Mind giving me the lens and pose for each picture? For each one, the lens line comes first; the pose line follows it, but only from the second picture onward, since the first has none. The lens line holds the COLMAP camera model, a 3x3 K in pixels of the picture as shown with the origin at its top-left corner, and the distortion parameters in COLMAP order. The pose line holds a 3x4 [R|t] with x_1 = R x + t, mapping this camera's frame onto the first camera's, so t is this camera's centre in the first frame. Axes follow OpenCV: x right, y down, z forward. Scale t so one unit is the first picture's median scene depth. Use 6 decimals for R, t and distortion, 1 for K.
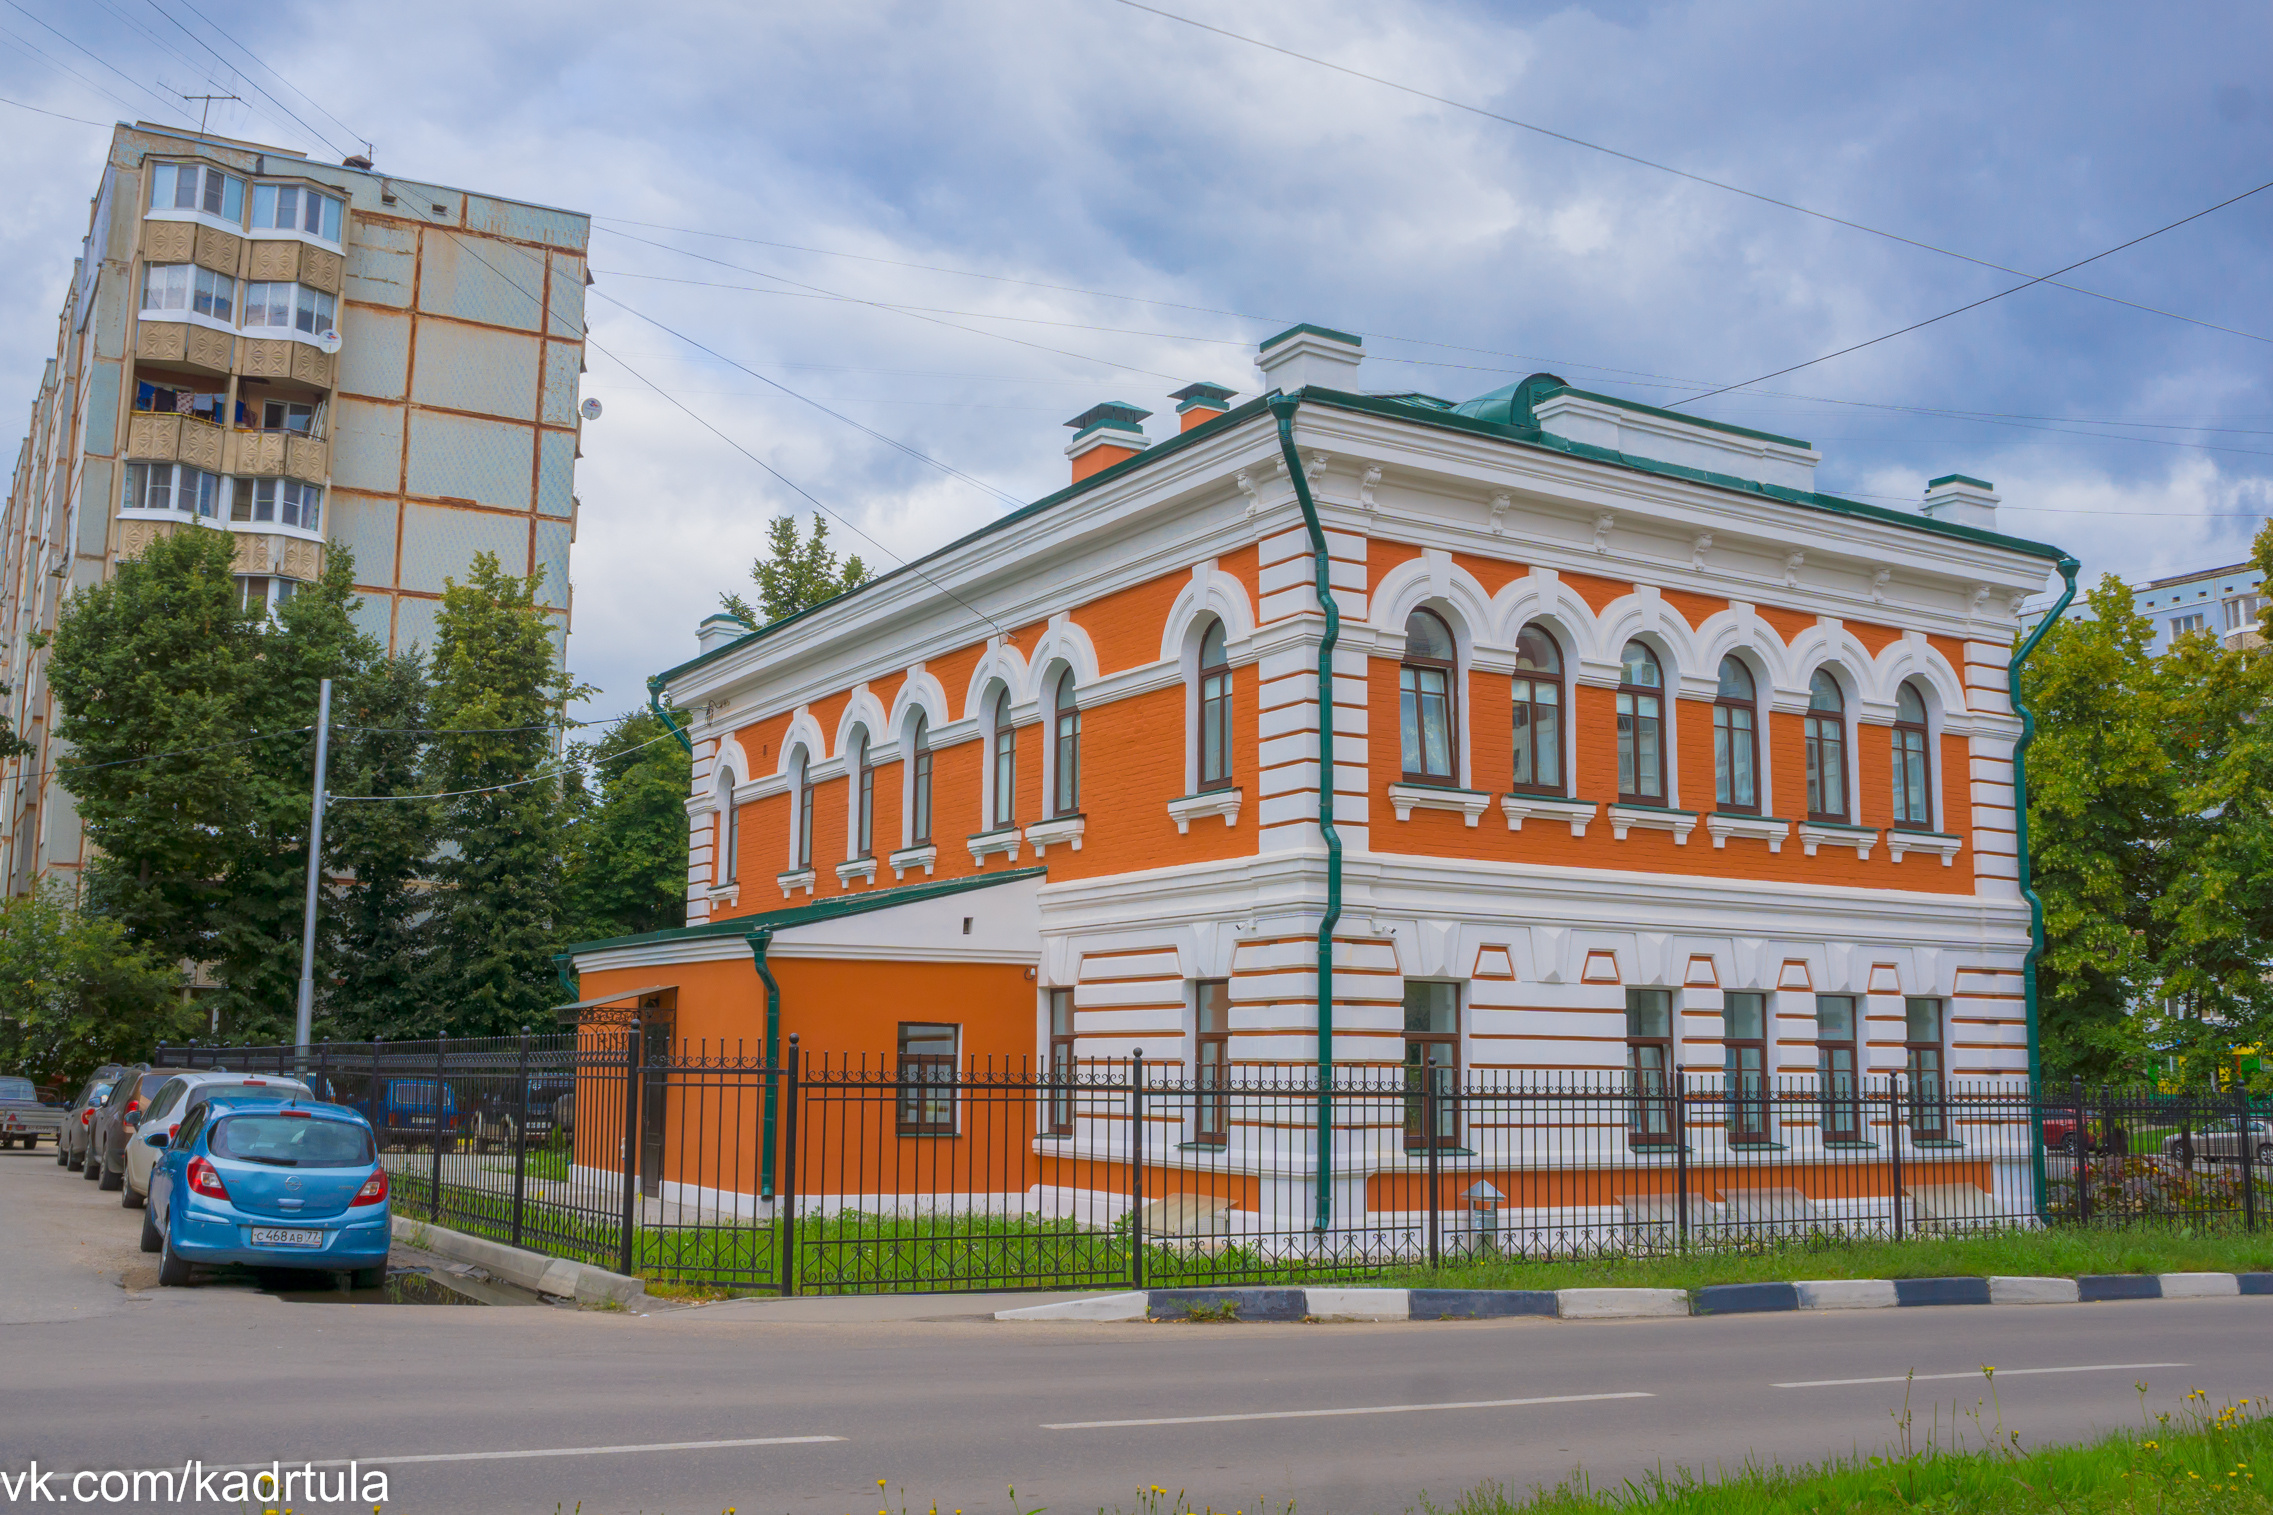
lens RADIAL K [[2186.1, 0, 1136.5], [0, 2186.1, 757.5], [0, 0, 1]] dist [-0.175235, 0.194765]
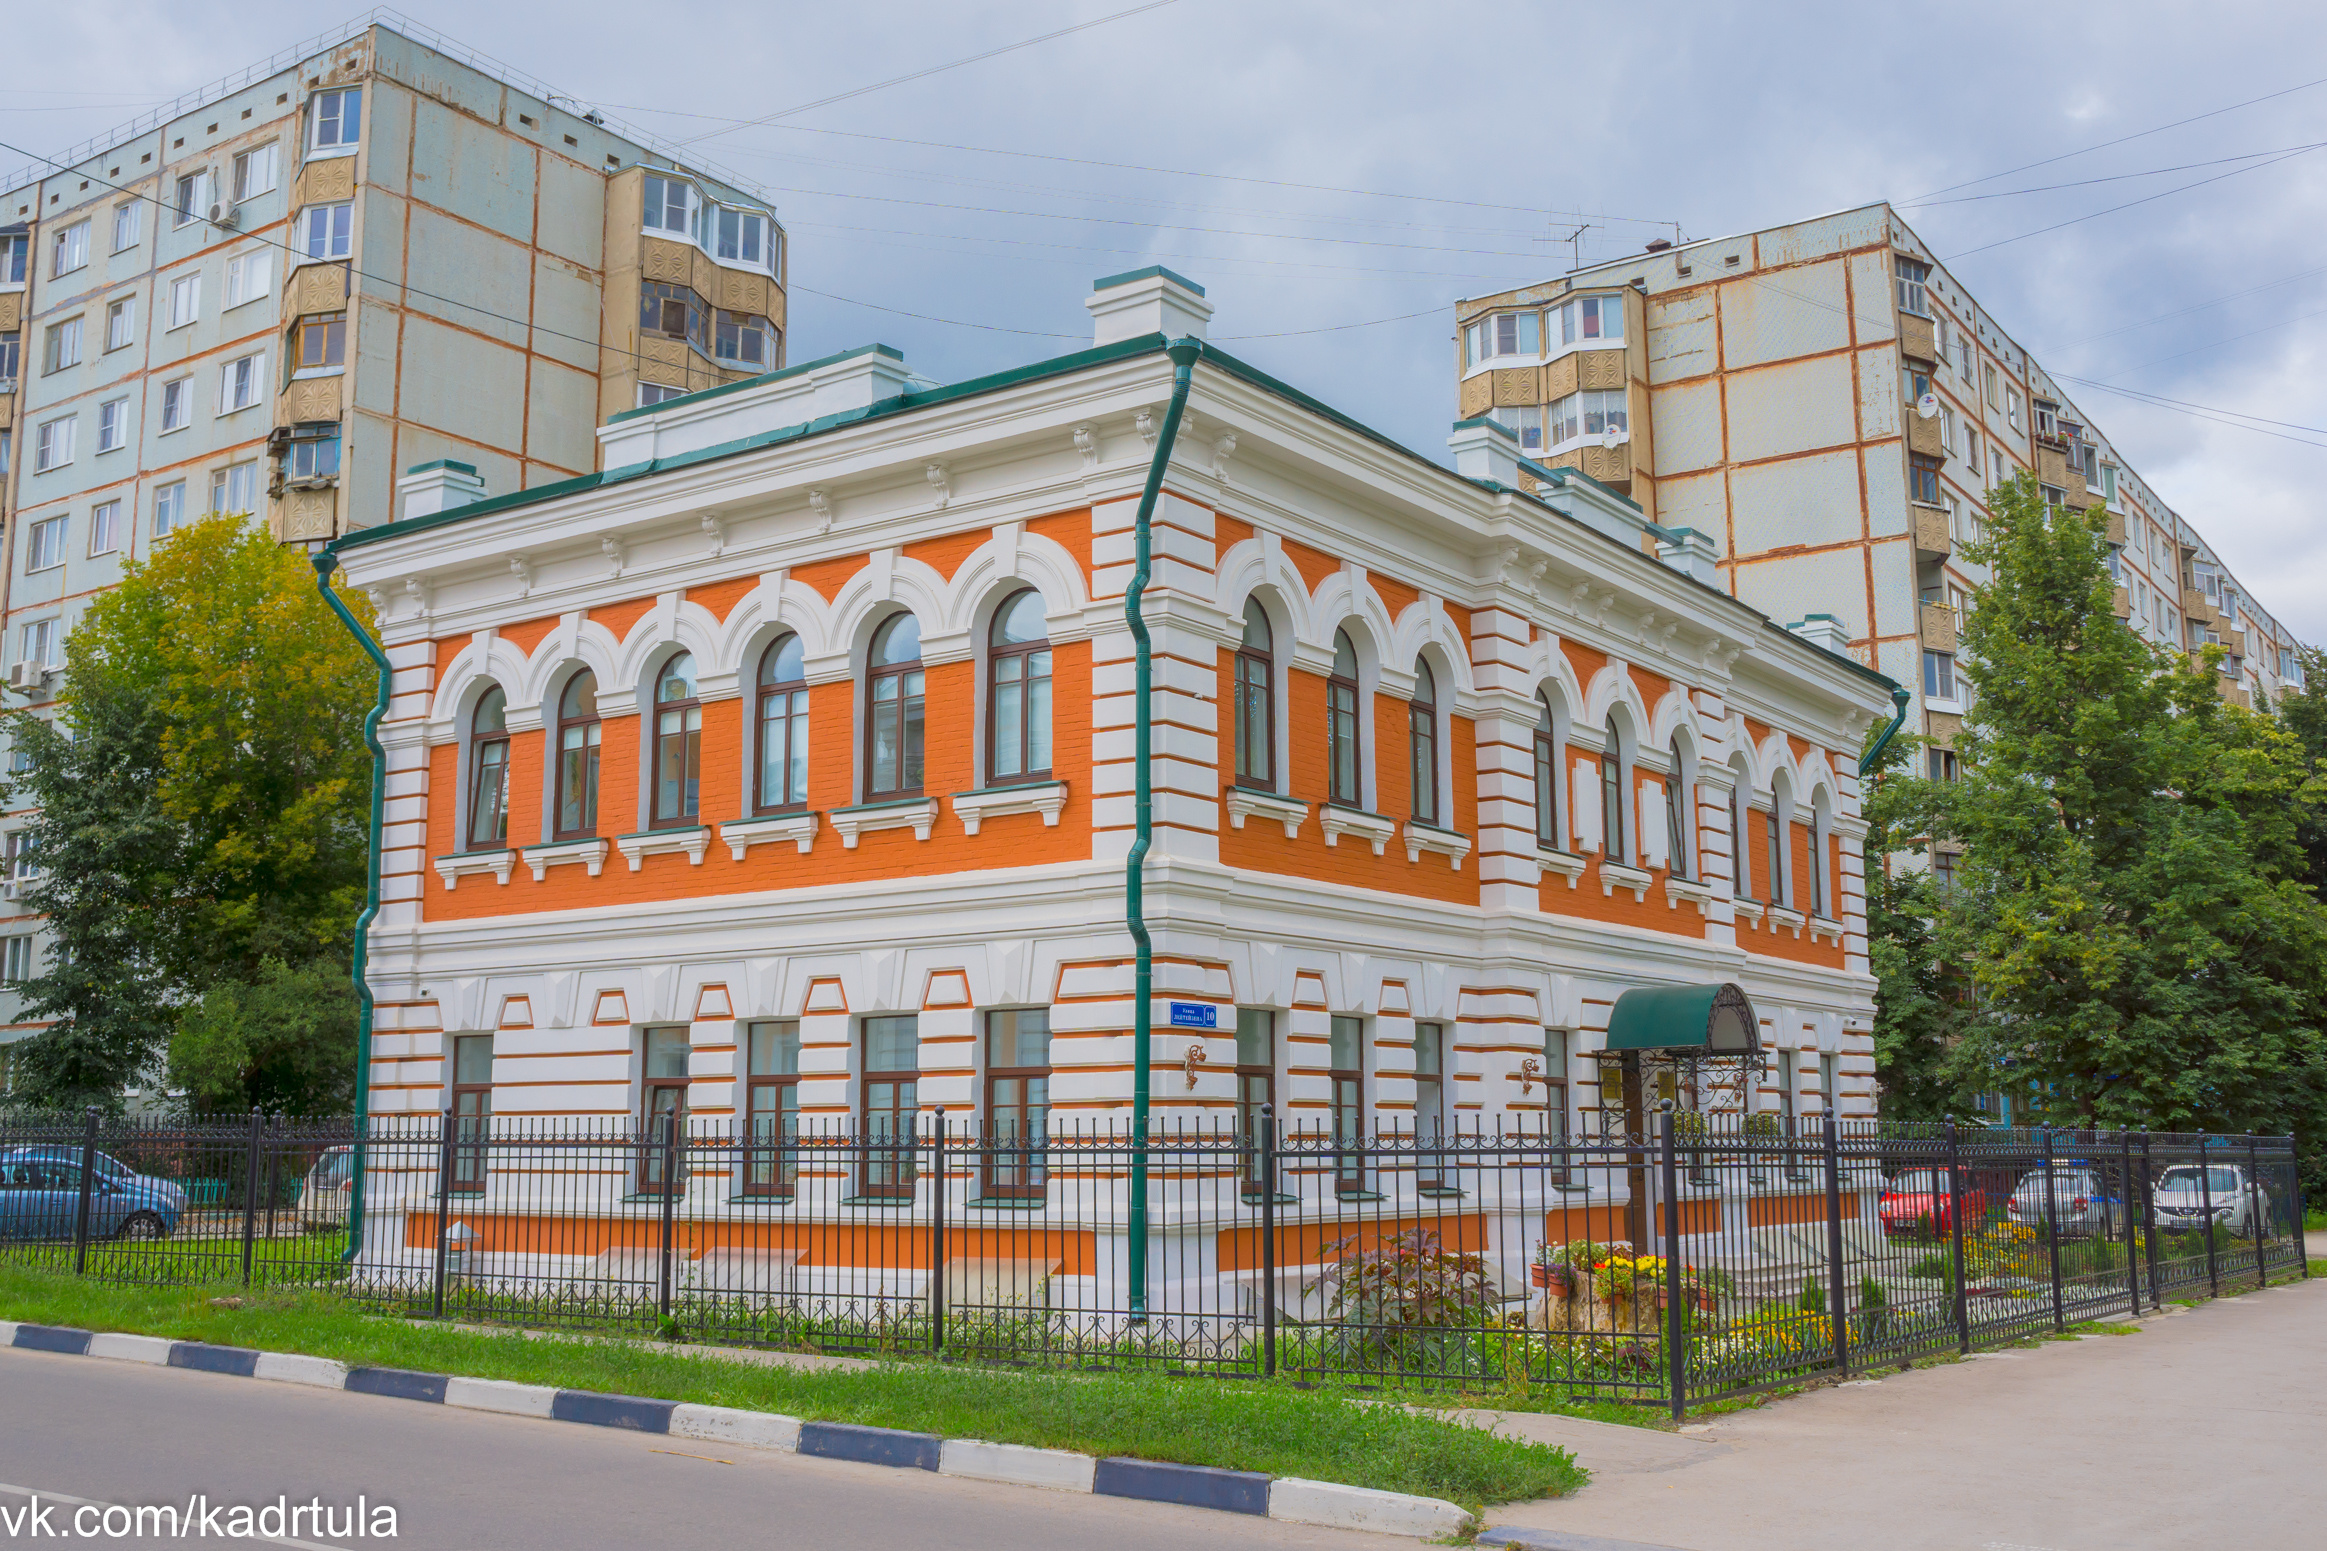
lens RADIAL K [[2360.2, 0, 1163.5], [0, 2360.2, 775.5], [0, 0, 1]] dist [-0.071381, 0.020006]
pose [[0.424115, -0.162815, -0.890853, 1.193263], [0.141305, 0.983555, -0.112485, 0.139224], [0.894516, -0.078176, 0.440146, 0.725278]]
